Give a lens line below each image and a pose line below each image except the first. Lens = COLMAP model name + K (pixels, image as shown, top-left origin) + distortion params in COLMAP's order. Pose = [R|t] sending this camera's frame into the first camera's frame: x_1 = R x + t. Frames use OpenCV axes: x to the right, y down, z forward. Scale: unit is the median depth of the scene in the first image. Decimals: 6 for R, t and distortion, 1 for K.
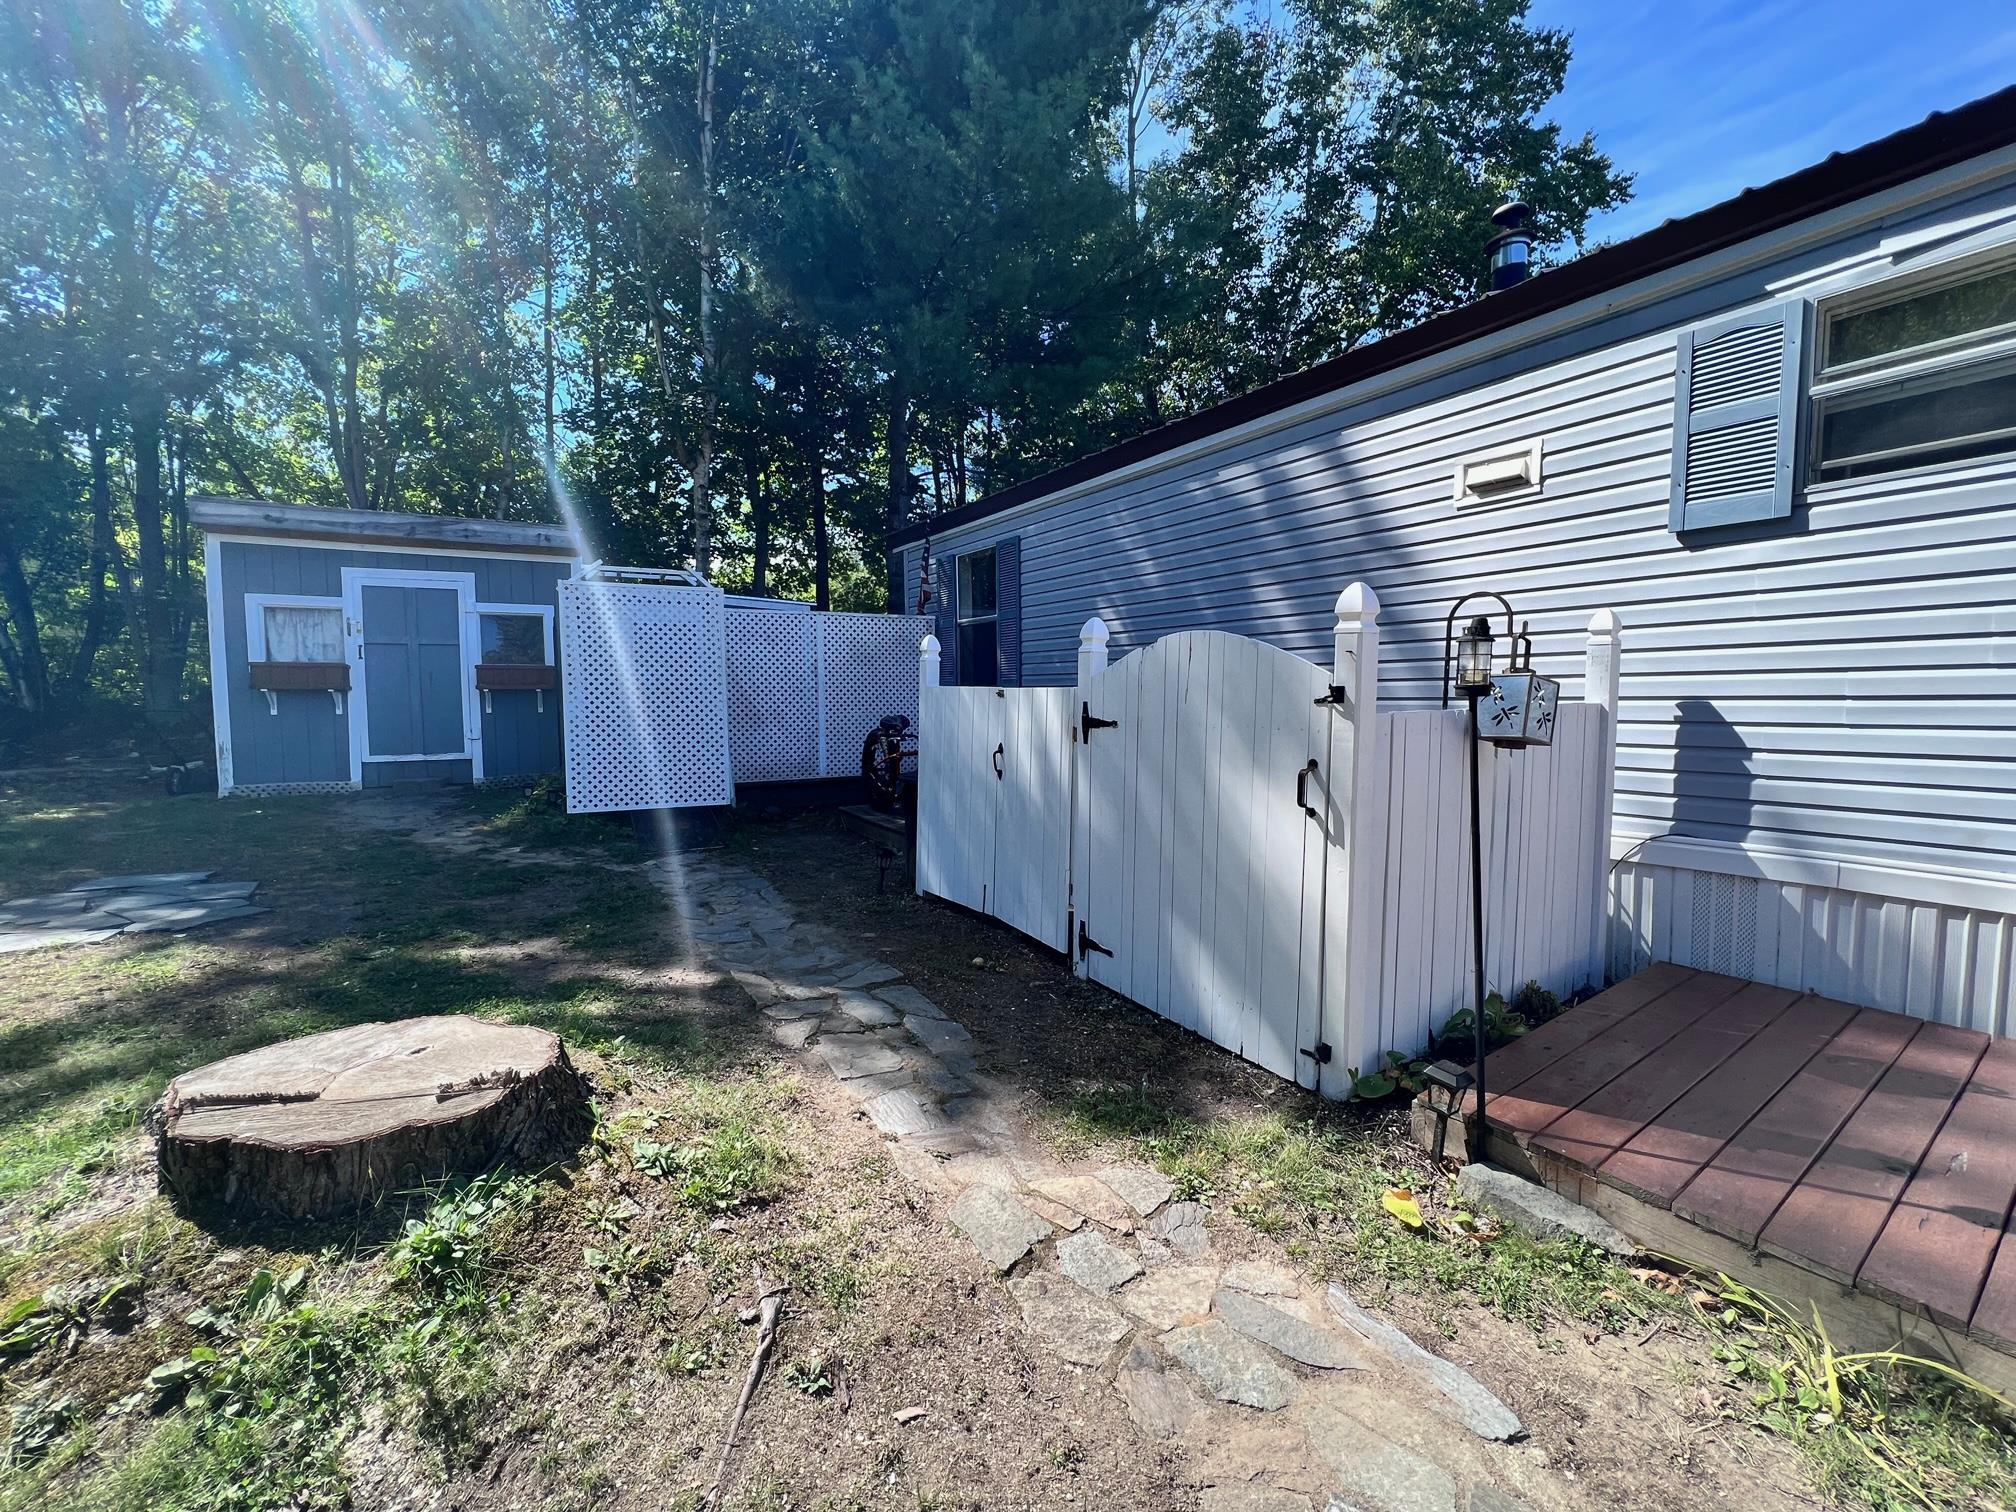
lens RADIAL K [[807.2, 0, 1002.4], [0, 807.2, 756.1], [0, 0, 1]] dist [-0.002862, 0.000125]
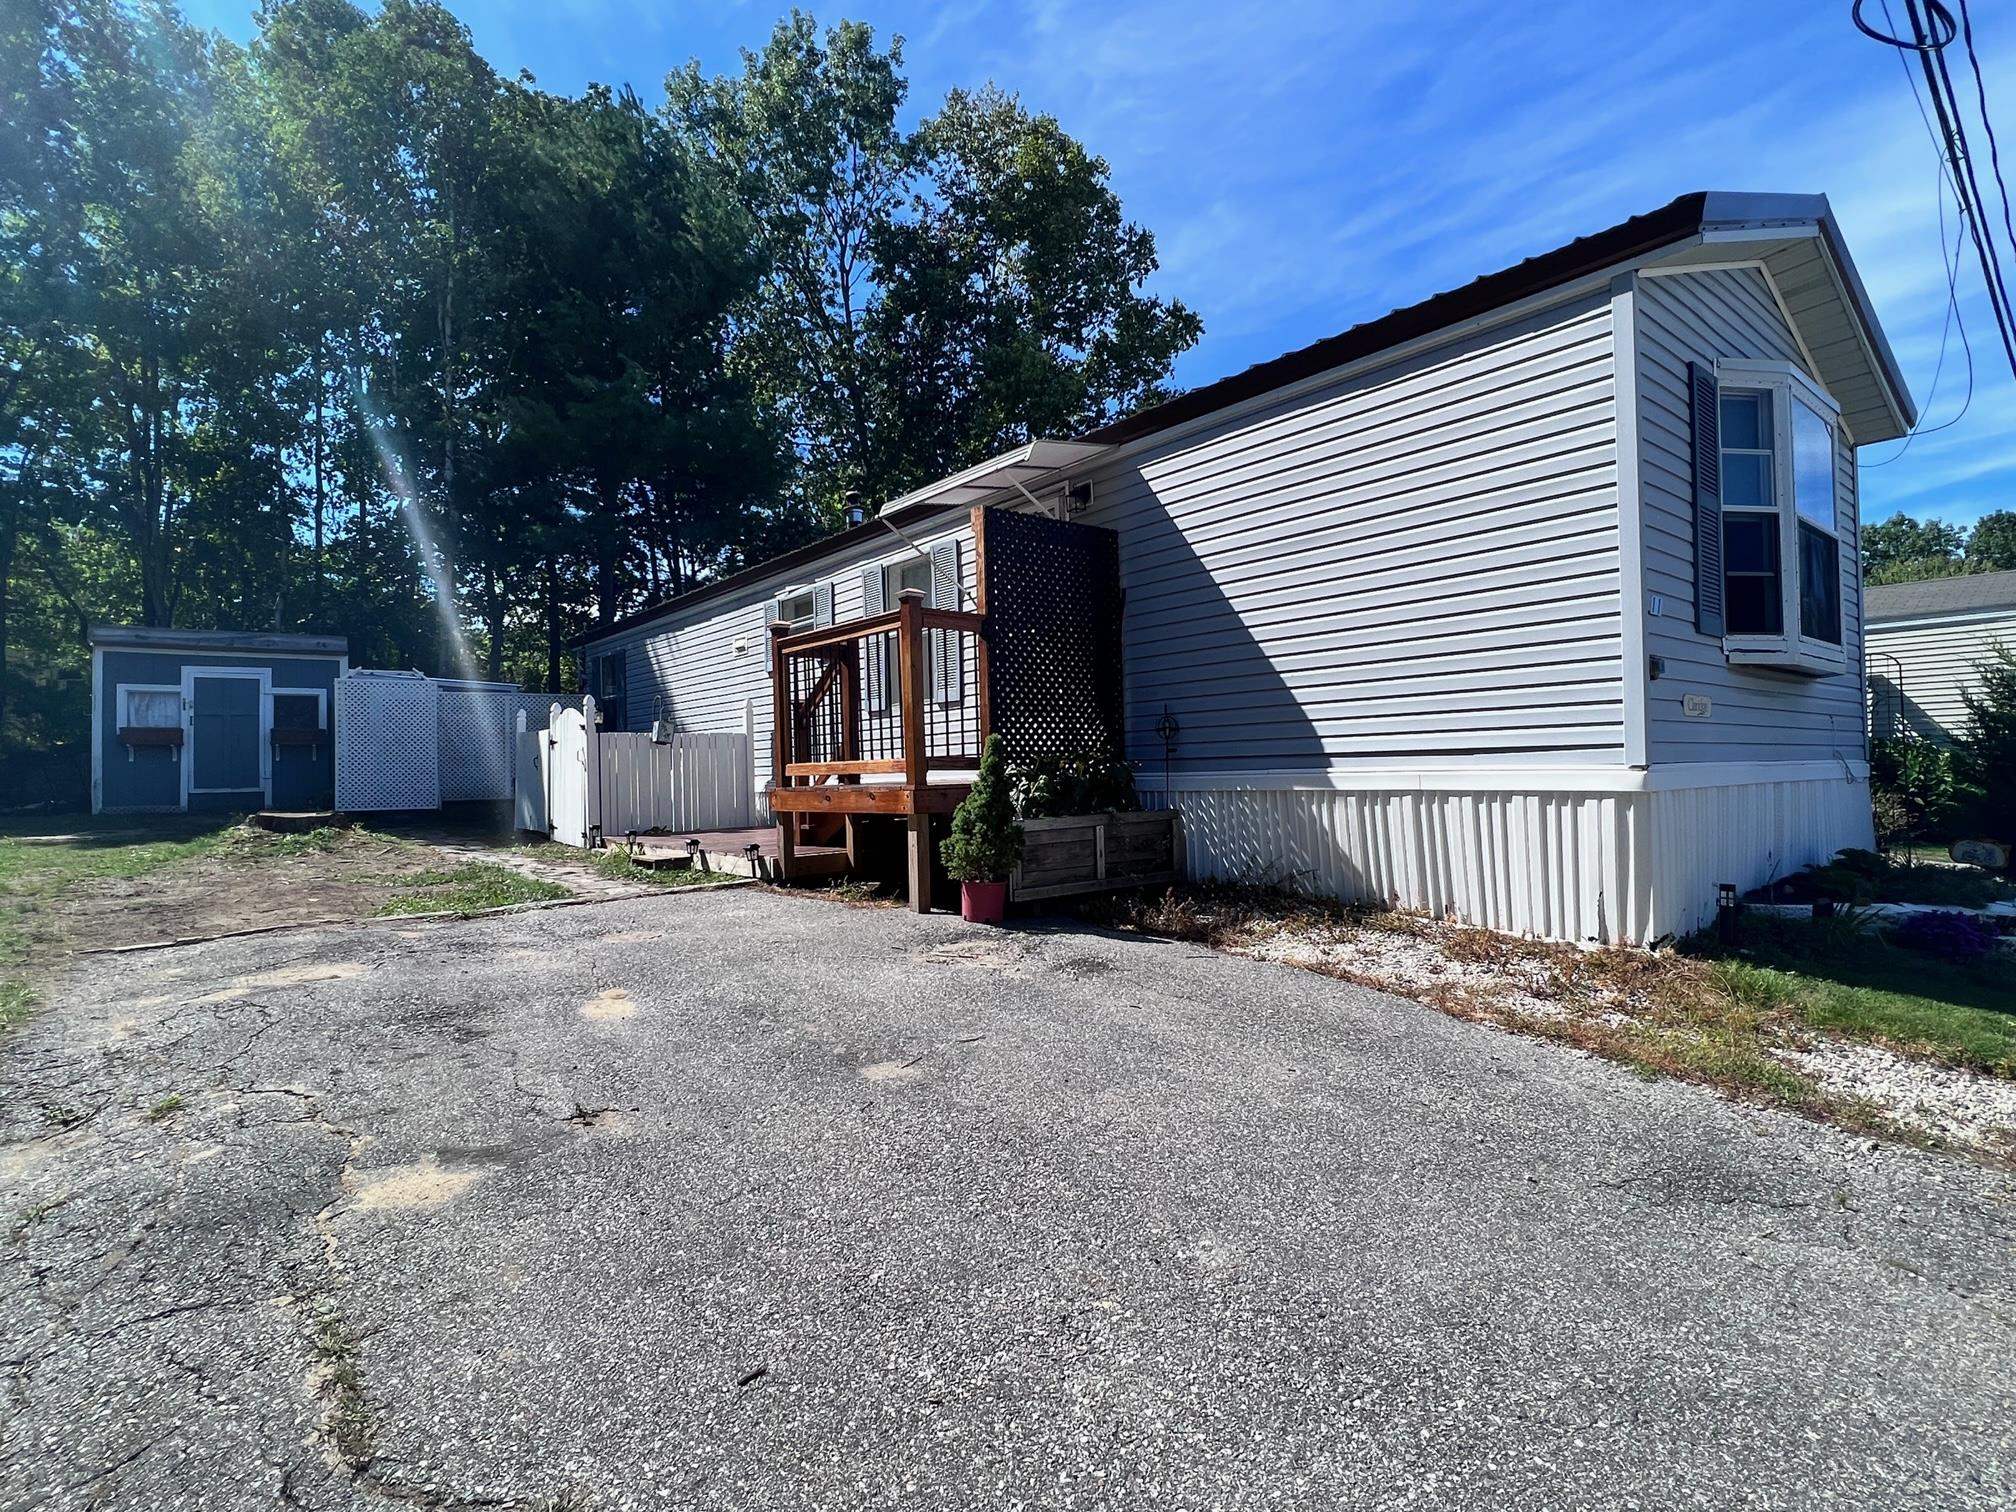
lens RADIAL K [[1036.7, 0, 1008.0], [0, 1036.7, 756.0], [0, 0, 1]] dist [-0.015305, -0.000302]
pose [[0.994196, -0.018626, 0.105956, 0.522807], [0.026565, 0.996903, -0.074016, 0.120153], [-0.104249, 0.076401, 0.991612, -1.066588]]
